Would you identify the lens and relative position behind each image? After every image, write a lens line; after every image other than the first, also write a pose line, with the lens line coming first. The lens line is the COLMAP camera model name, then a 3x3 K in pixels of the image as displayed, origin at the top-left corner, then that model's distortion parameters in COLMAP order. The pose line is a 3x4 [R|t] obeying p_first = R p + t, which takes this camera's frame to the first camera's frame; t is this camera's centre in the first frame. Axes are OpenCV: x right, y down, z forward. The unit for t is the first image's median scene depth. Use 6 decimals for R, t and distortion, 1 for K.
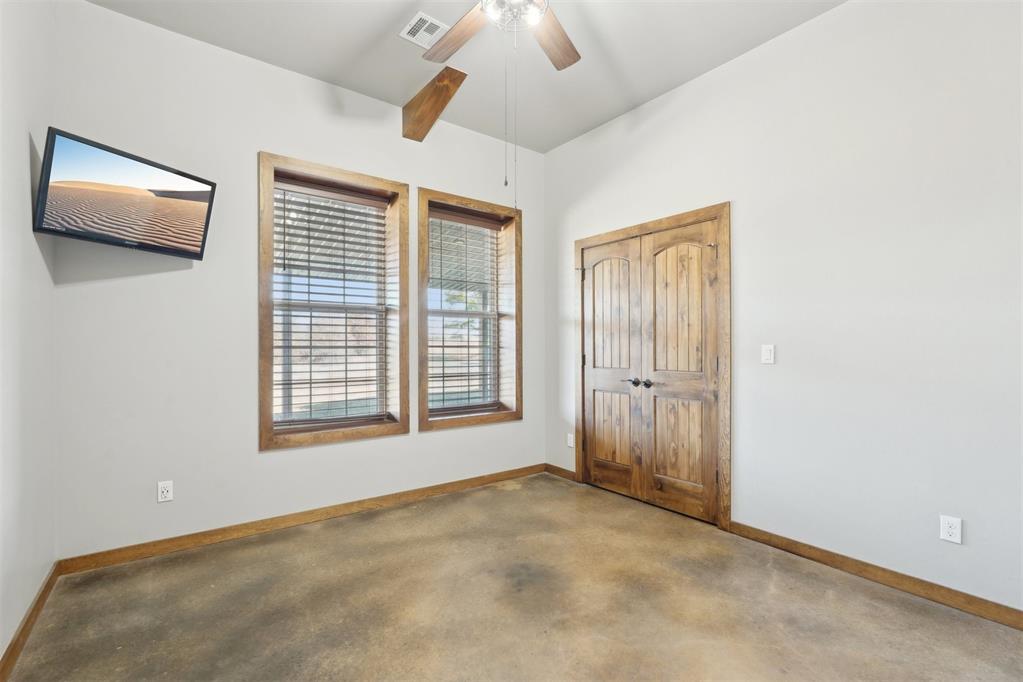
lens RADIAL K [[461.6, 0, 511.2], [0, 461.6, 344.5], [0, 0, 1]] dist [-0.005371, -0.000487]
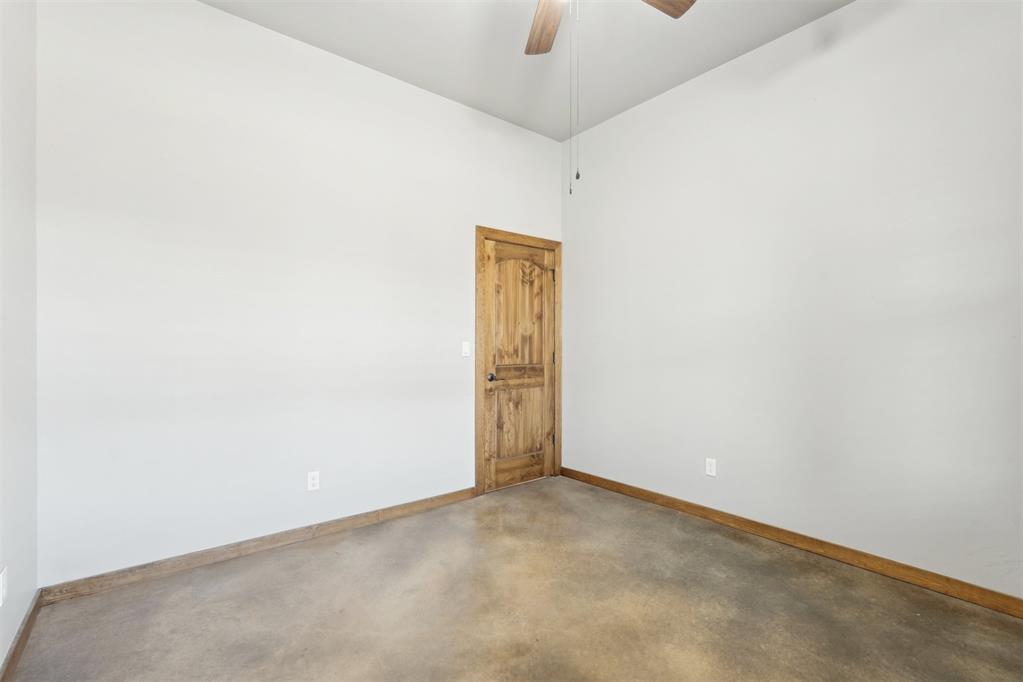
lens RADIAL K [[461.6, 0, 513.8], [0, 461.6, 341.7], [0, 0, 1]] dist [-0.005371, -0.000487]
pose [[-0.999314, -0.002522, -0.036957, 0.164962], [-0.002423, 0.999993, -0.002714, 0.002866], [0.036964, -0.002623, -0.999313, 2.006688]]
